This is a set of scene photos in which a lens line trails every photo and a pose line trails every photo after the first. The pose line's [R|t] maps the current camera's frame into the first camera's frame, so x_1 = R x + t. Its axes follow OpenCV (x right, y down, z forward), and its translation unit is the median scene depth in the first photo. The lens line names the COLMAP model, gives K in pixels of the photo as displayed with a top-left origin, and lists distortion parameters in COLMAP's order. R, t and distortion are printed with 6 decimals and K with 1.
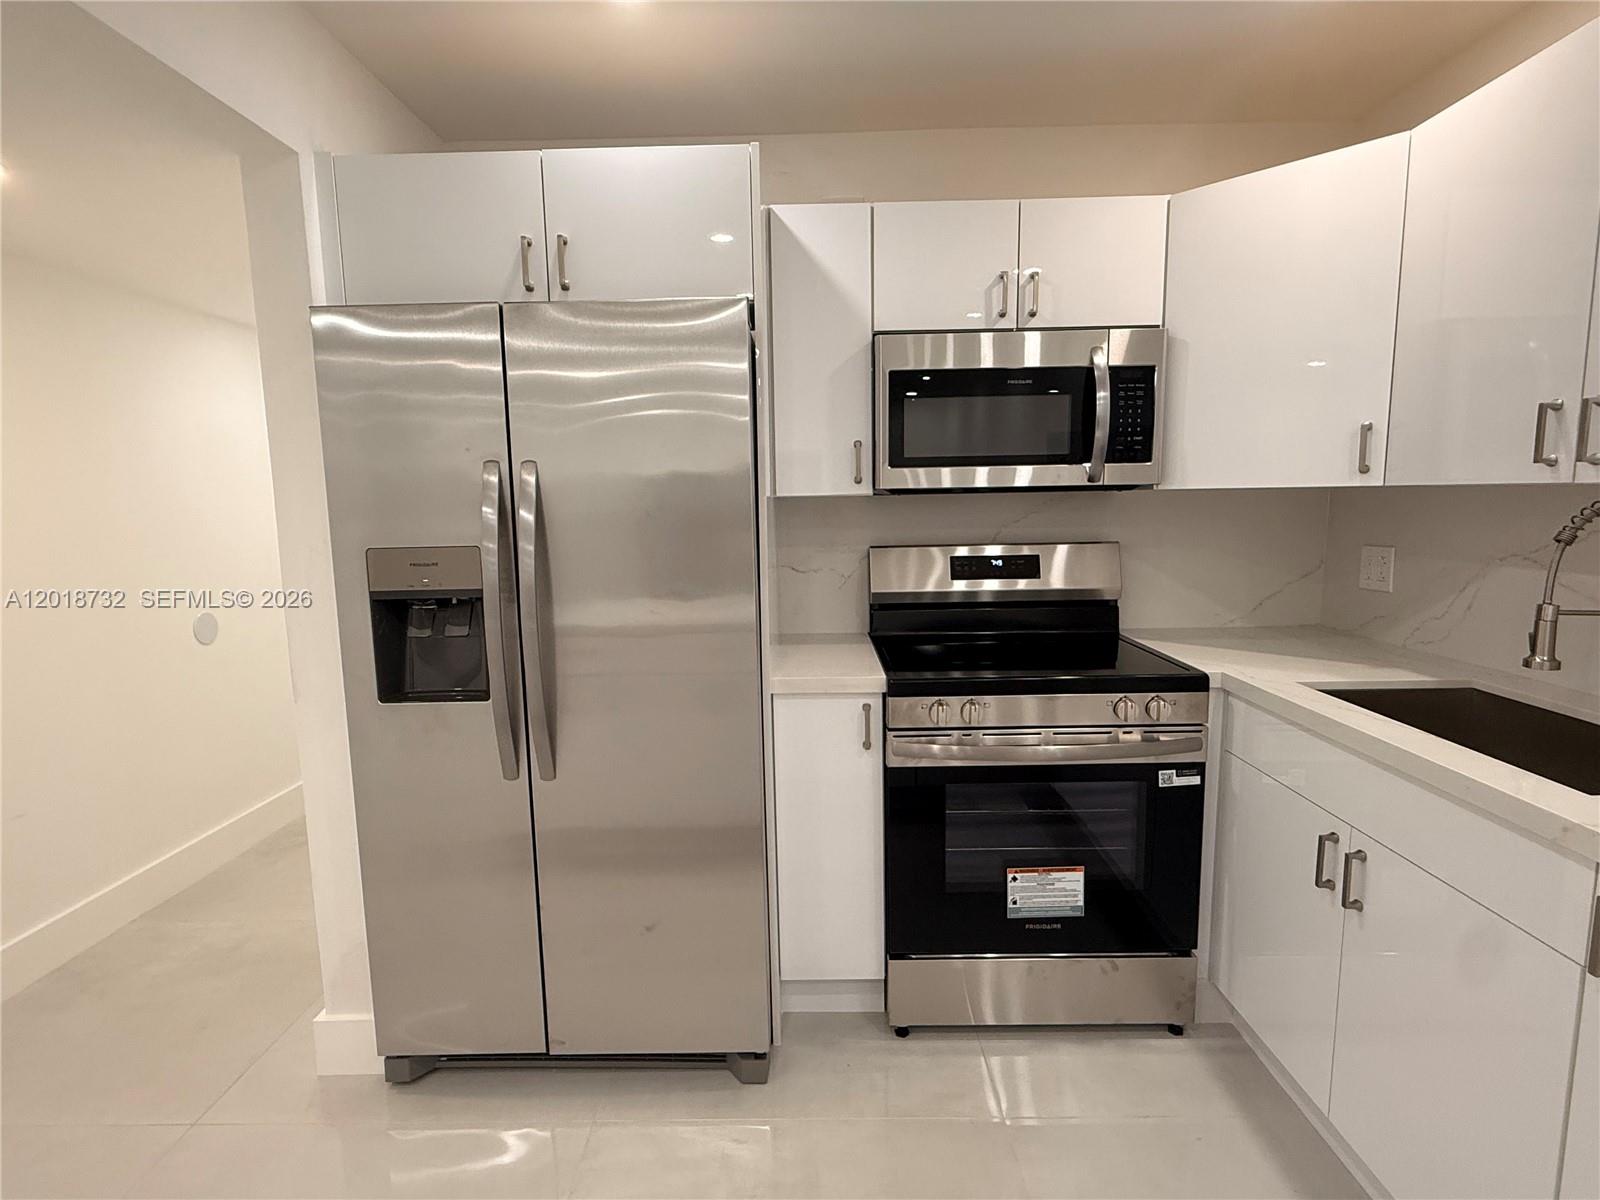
lens RADIAL K [[811.8, 0, 800.0], [0, 811.8, 600.0], [0, 0, 1]] dist [0.002771, 0.000513]
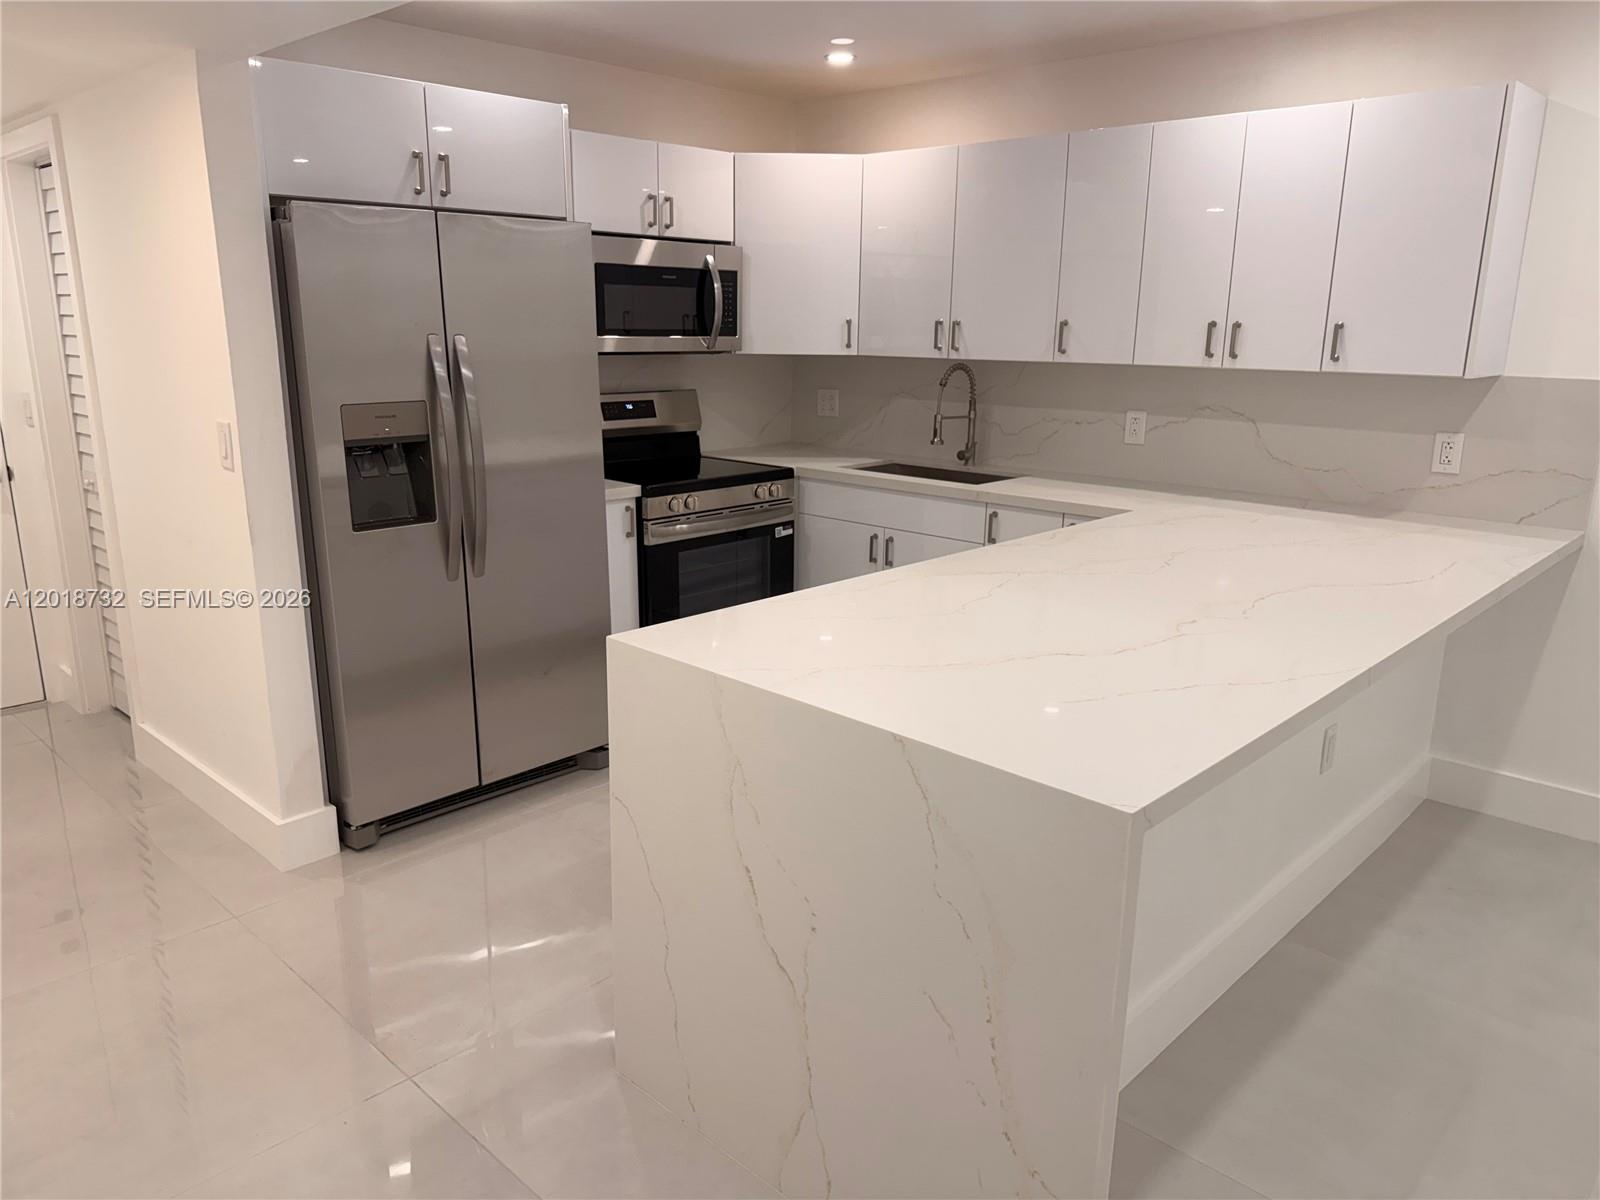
lens RADIAL K [[1129.7, 0, 800.0], [0, 1129.7, 600.0], [0, 0, 1]] dist [0.171542, -0.322338]
pose [[0.679449, -0.154011, 0.717377, -1.209551], [0.070963, 0.986932, 0.144670, 0.022024], [-0.730283, -0.047388, 0.681499, -0.631393]]
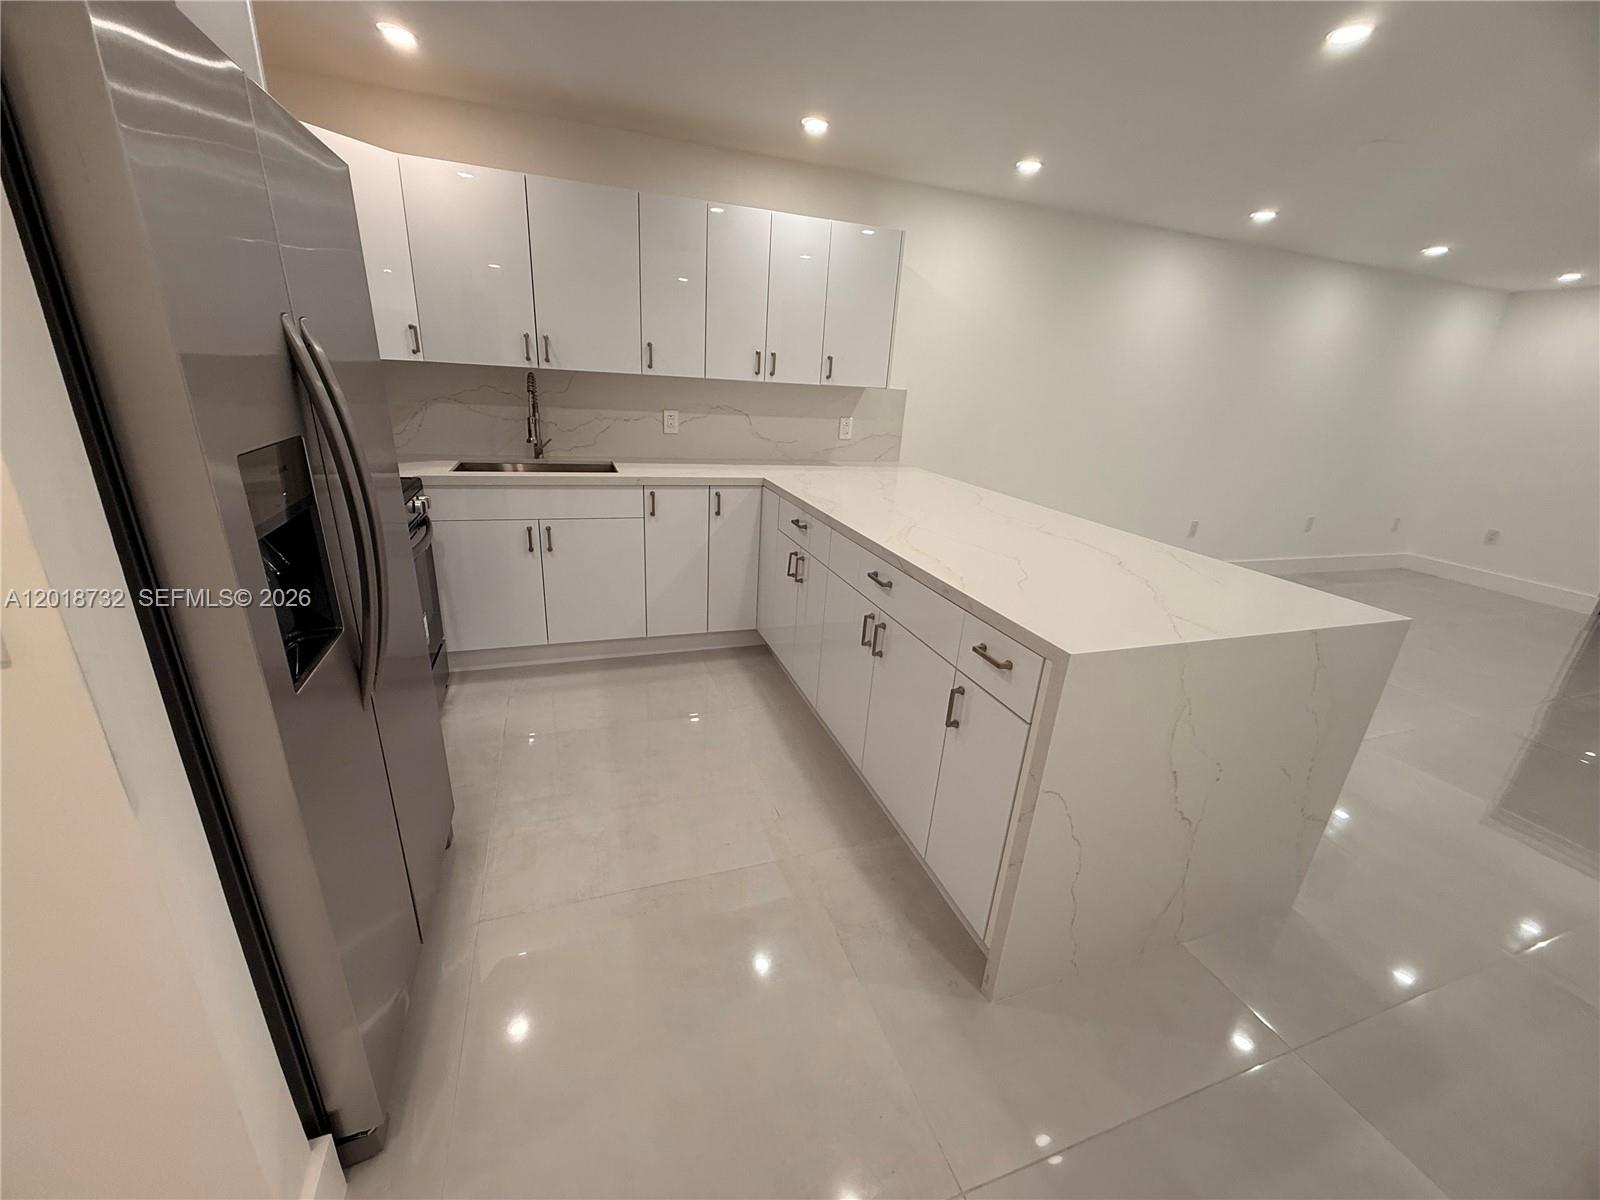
lens RADIAL K [[632.4, 0, 800.0], [0, 632.4, 600.0], [0, 0, 1]] dist [0.001946, -0.000007]
pose [[-0.356668, -0.317512, 0.878621, -0.999910], [0.066781, 0.929403, 0.362973, -0.094680], [-0.931841, 0.188136, -0.310284, 0.697657]]
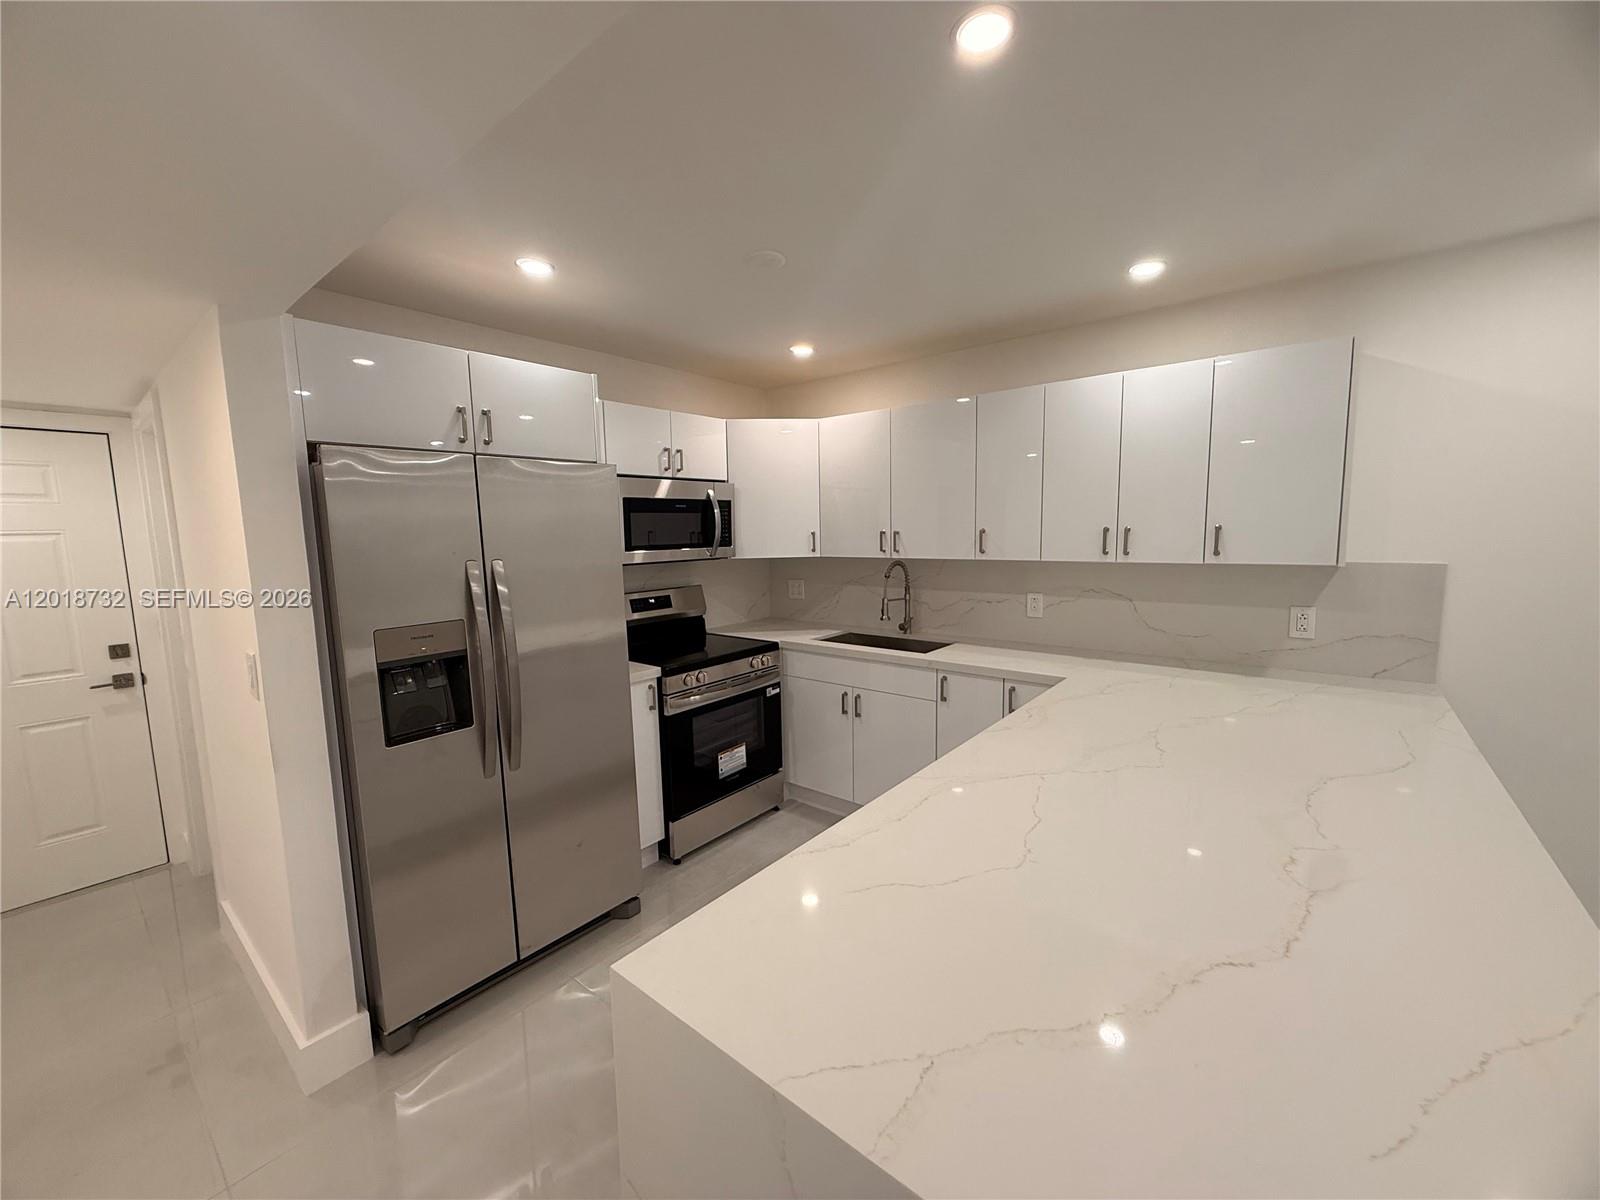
lens RADIAL K [[632.4, 0, 800.0], [0, 632.4, 600.0], [0, 0, 1]] dist [0.001946, -0.000007]
pose [[0.621547, -0.084738, 0.778781, -0.792726], [0.109298, 0.993789, 0.020902, -0.052620], [-0.775715, 0.072128, 0.626948, -0.147739]]
